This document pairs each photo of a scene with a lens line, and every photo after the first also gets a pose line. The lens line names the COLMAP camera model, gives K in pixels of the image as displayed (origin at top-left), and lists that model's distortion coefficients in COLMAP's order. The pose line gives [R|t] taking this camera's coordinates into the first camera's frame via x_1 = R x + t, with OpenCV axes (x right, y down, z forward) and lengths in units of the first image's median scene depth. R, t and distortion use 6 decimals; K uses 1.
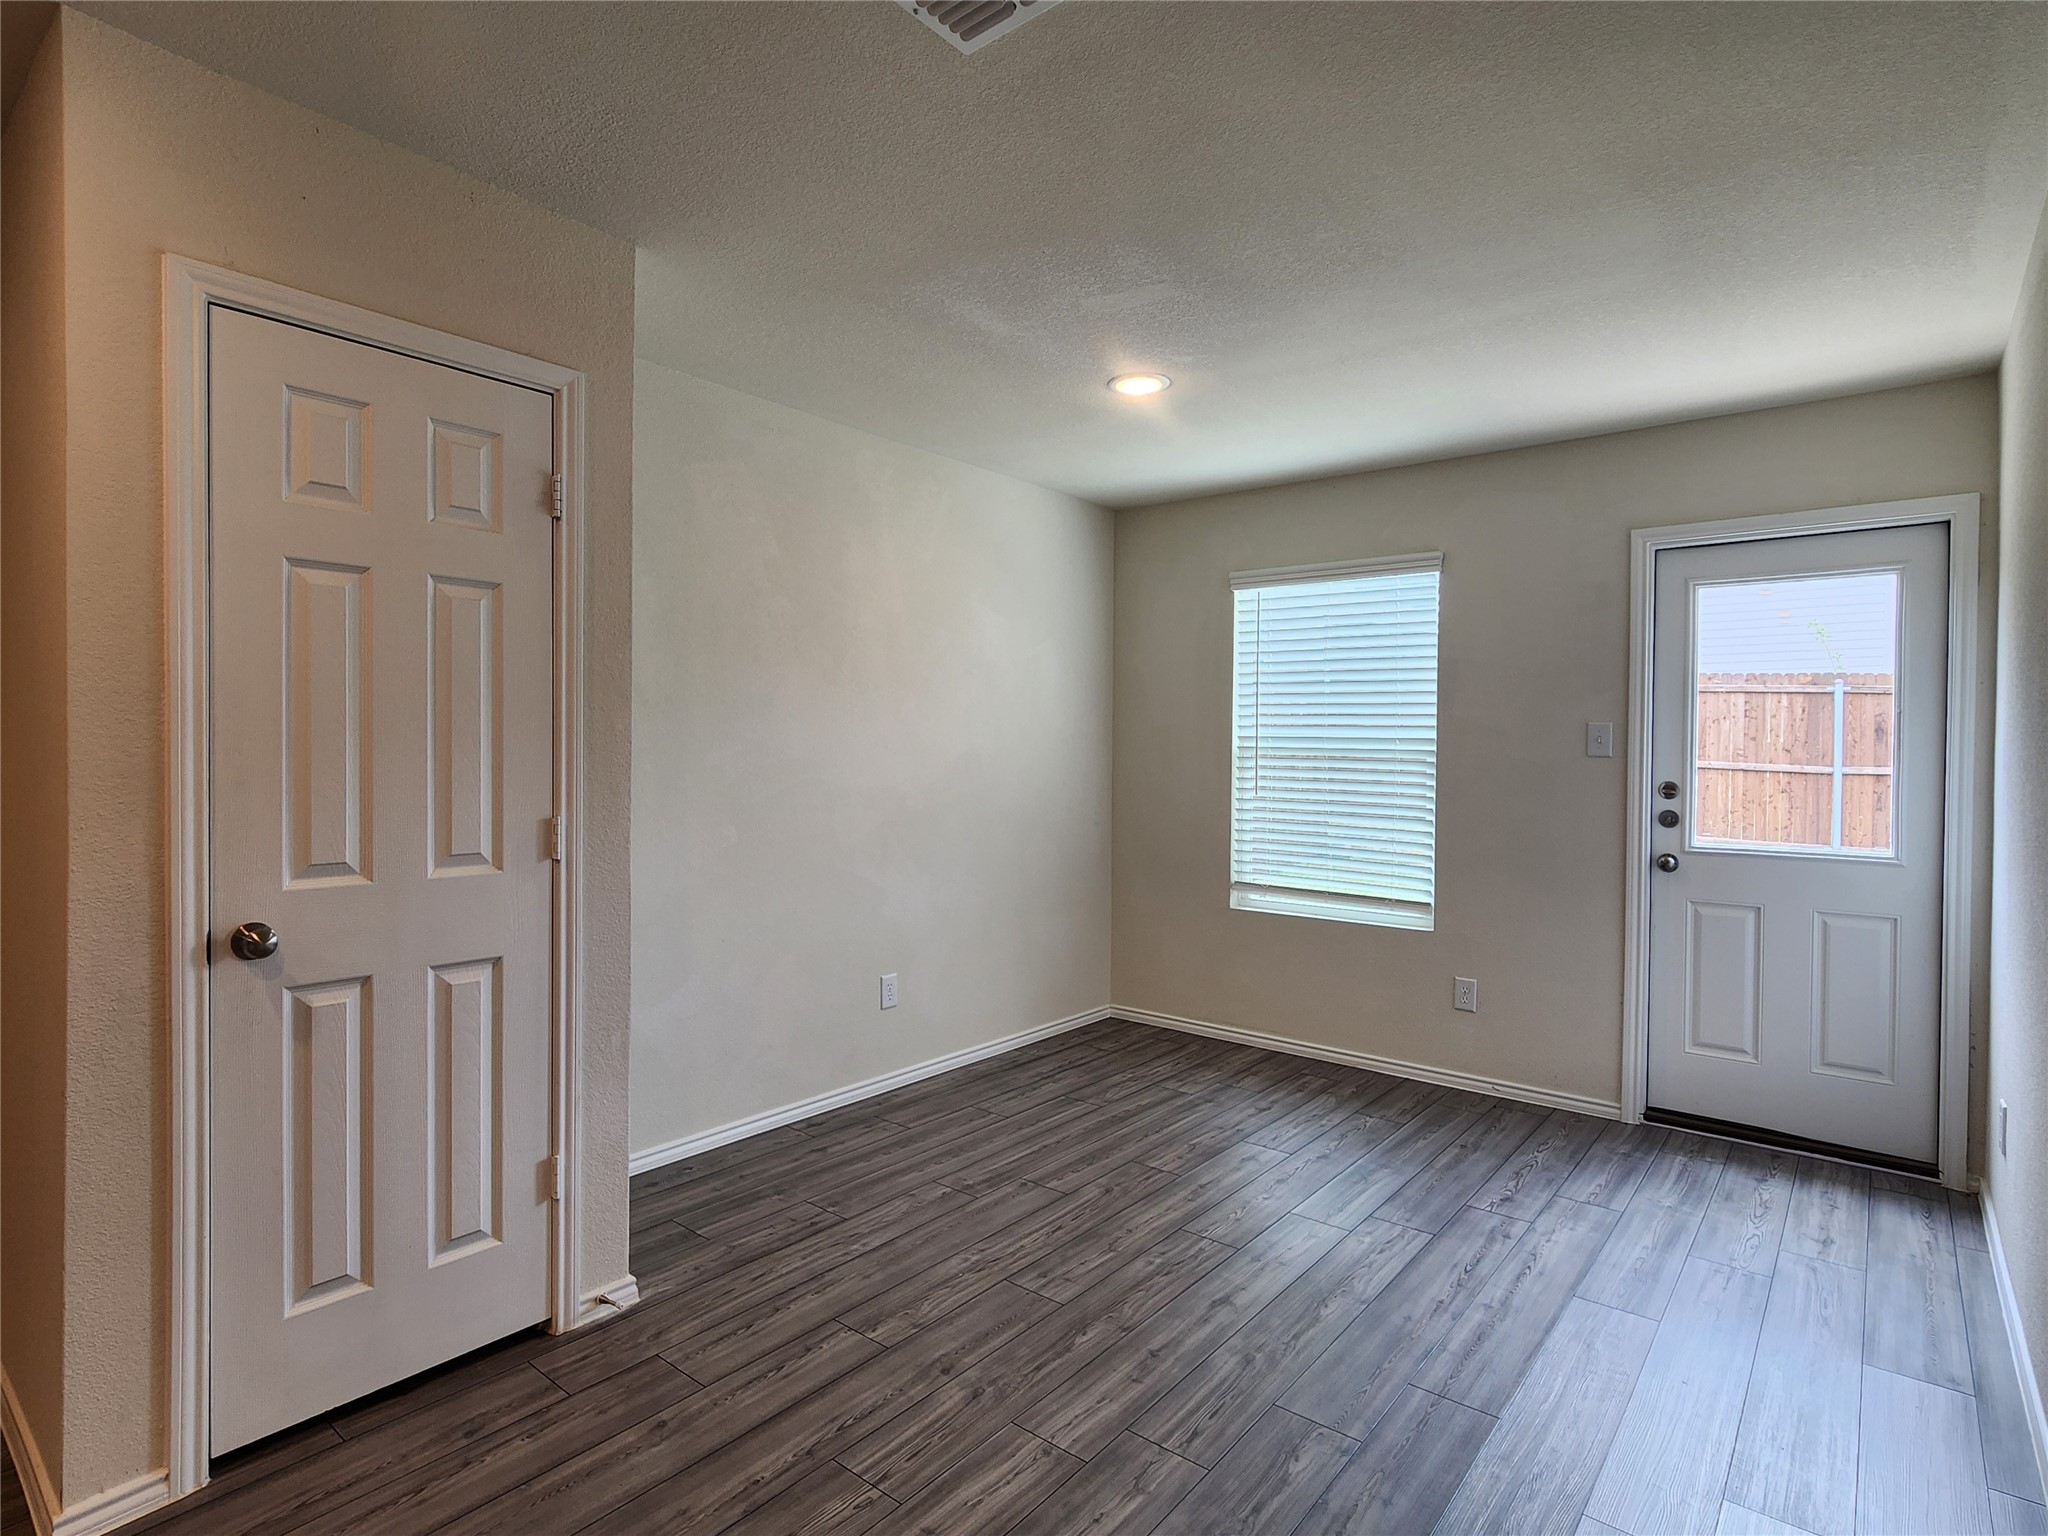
lens RADIAL K [[1048.8, 0, 1011.3], [0, 1048.8, 758.5], [0, 0, 1]] dist [0.003060, -0.001394]
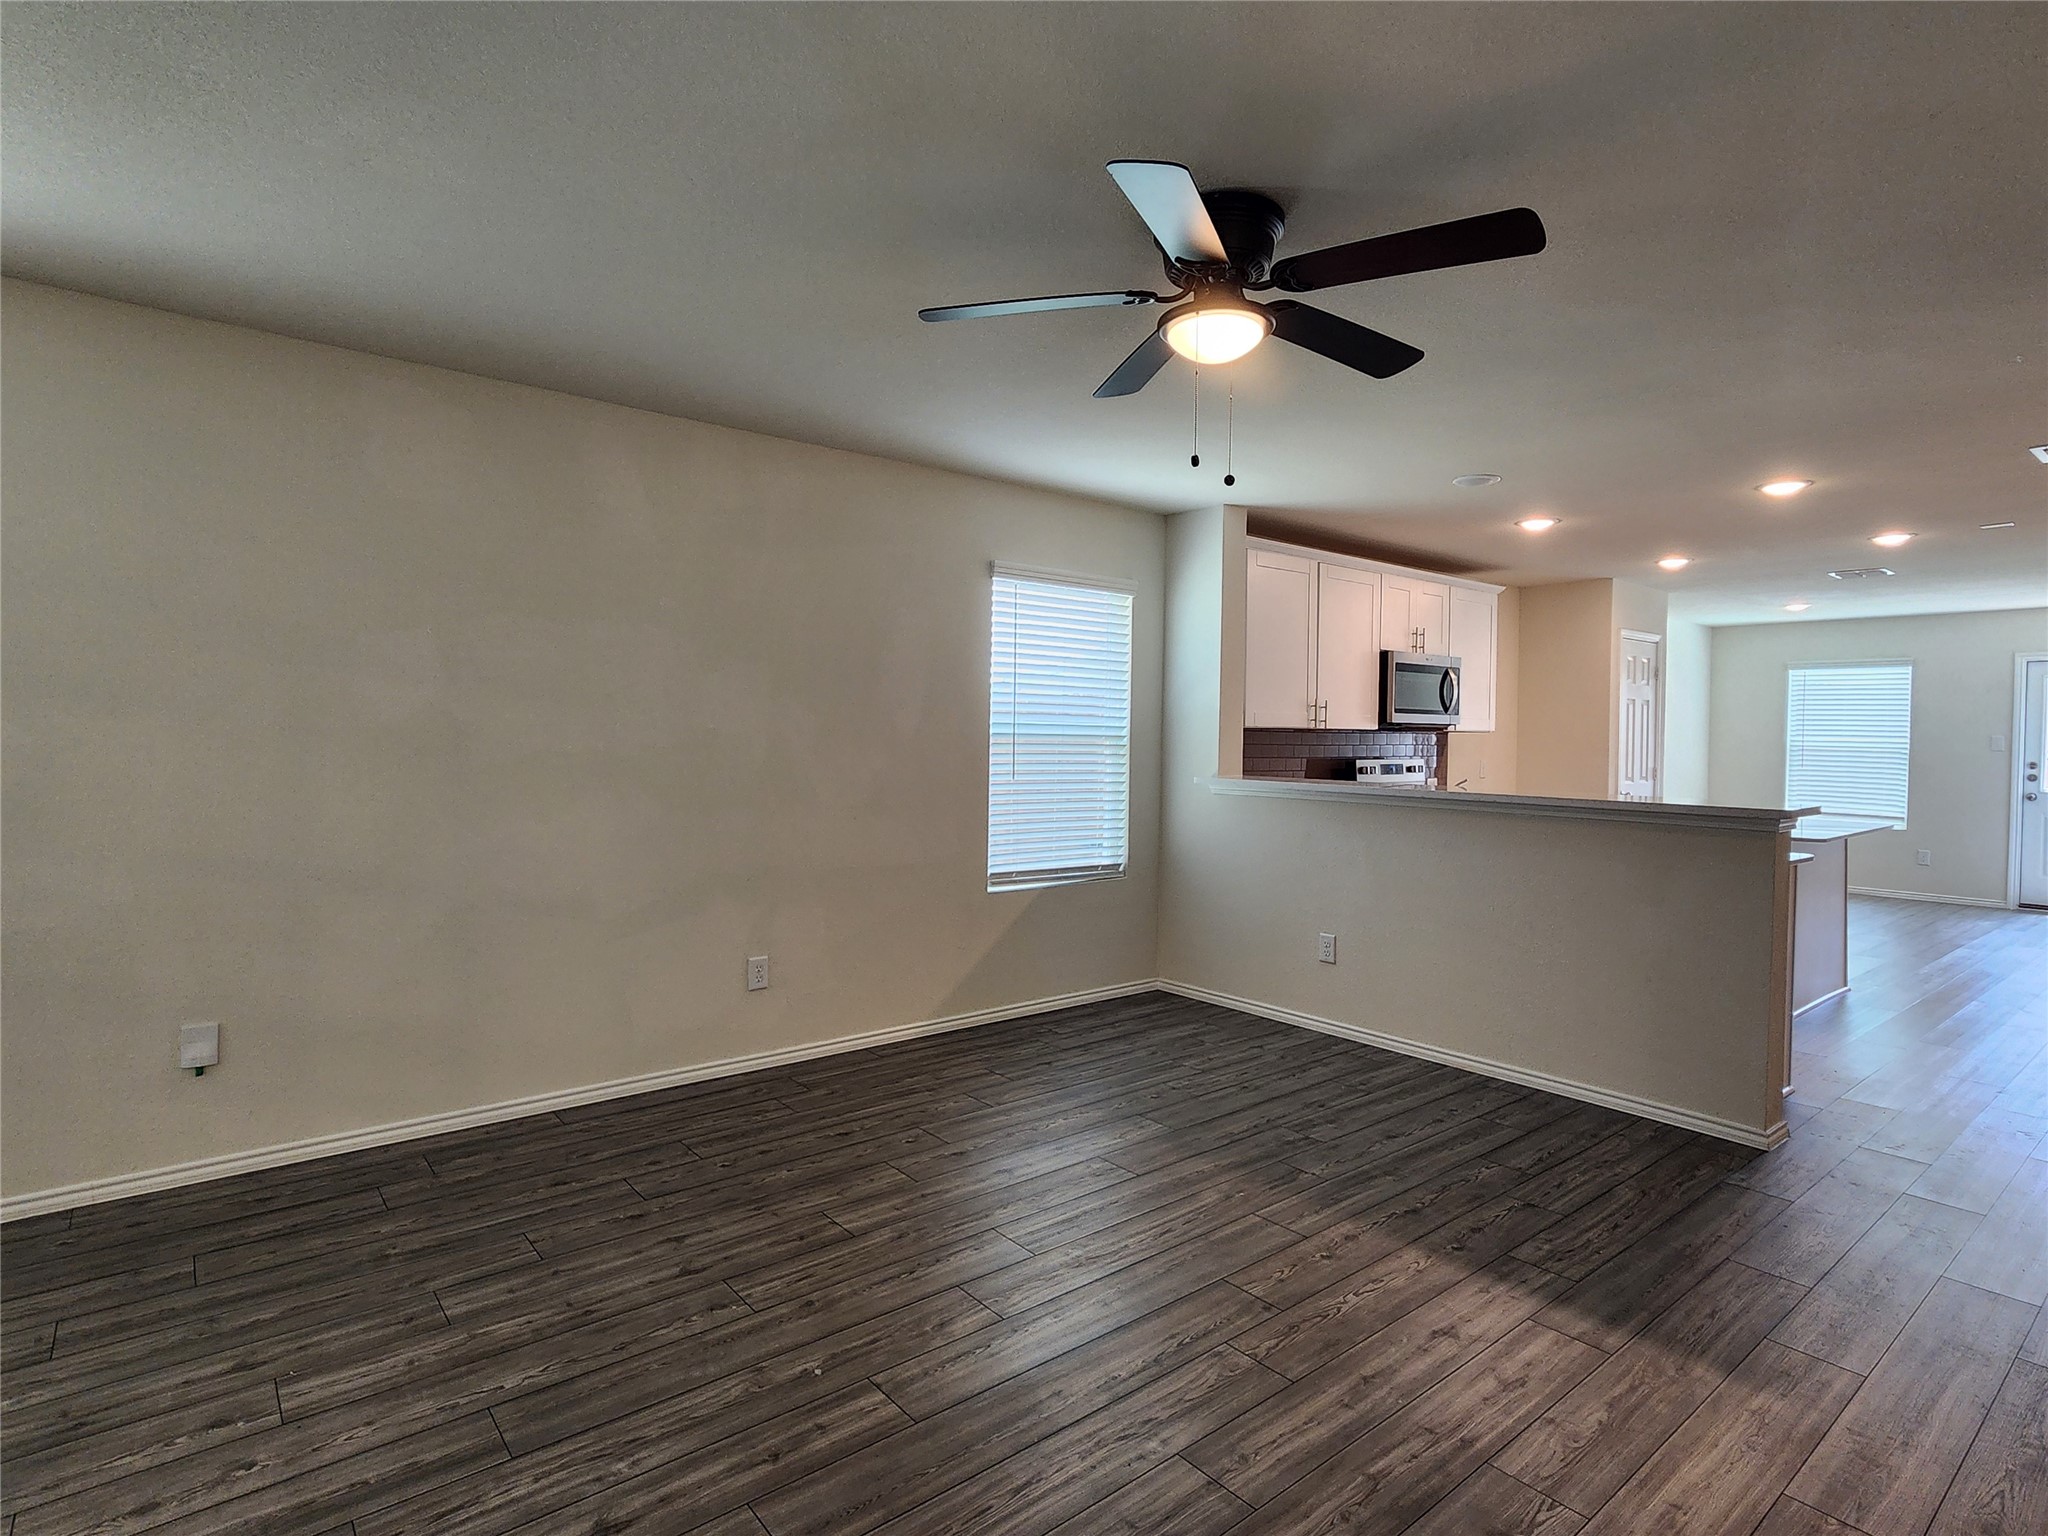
lens RADIAL K [[1048.8, 0, 1043.2], [0, 1048.8, 758.4], [0, 0, 1]] dist [0.003060, -0.001394]
pose [[0.982651, 0.006502, -0.185350, -1.068934], [-0.005040, 0.999952, 0.008360, 0.005533], [0.185395, -0.007280, 0.982637, -1.651715]]
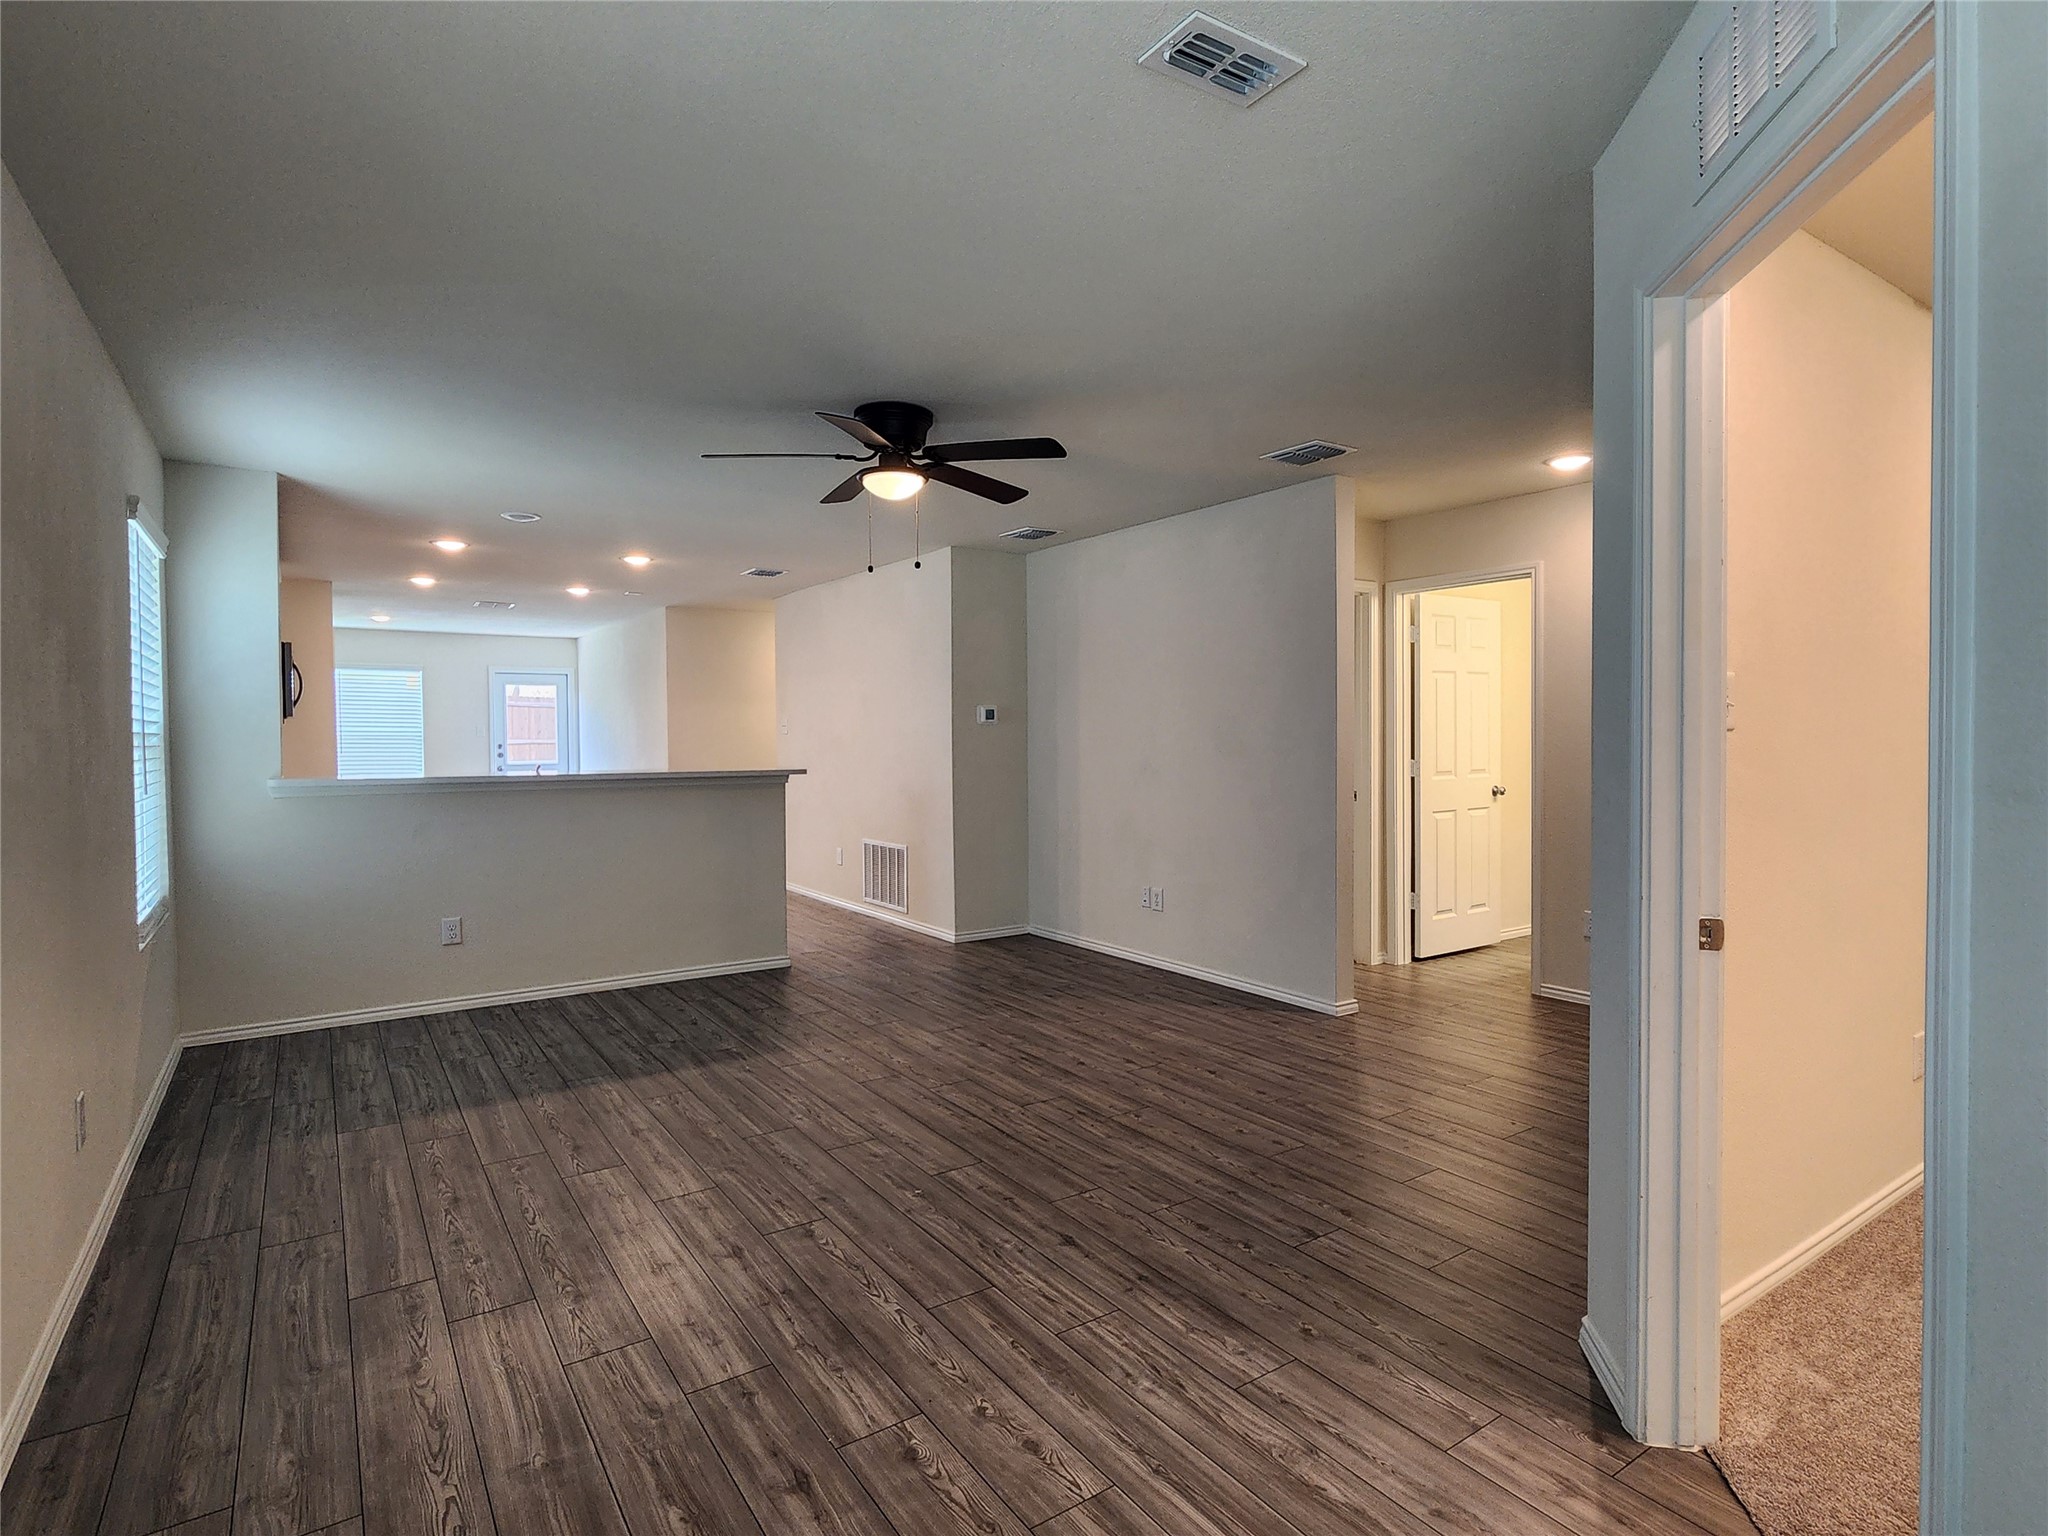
lens RADIAL K [[1048.8, 0, 999.0], [0, 1048.8, 774.9], [0, 0, 1]] dist [0.003060, -0.001394]
pose [[0.284520, -0.047089, 0.957513, -2.088979], [0.015656, 0.998888, 0.044471, -0.004365], [-0.958542, 0.002338, 0.284941, -1.382033]]
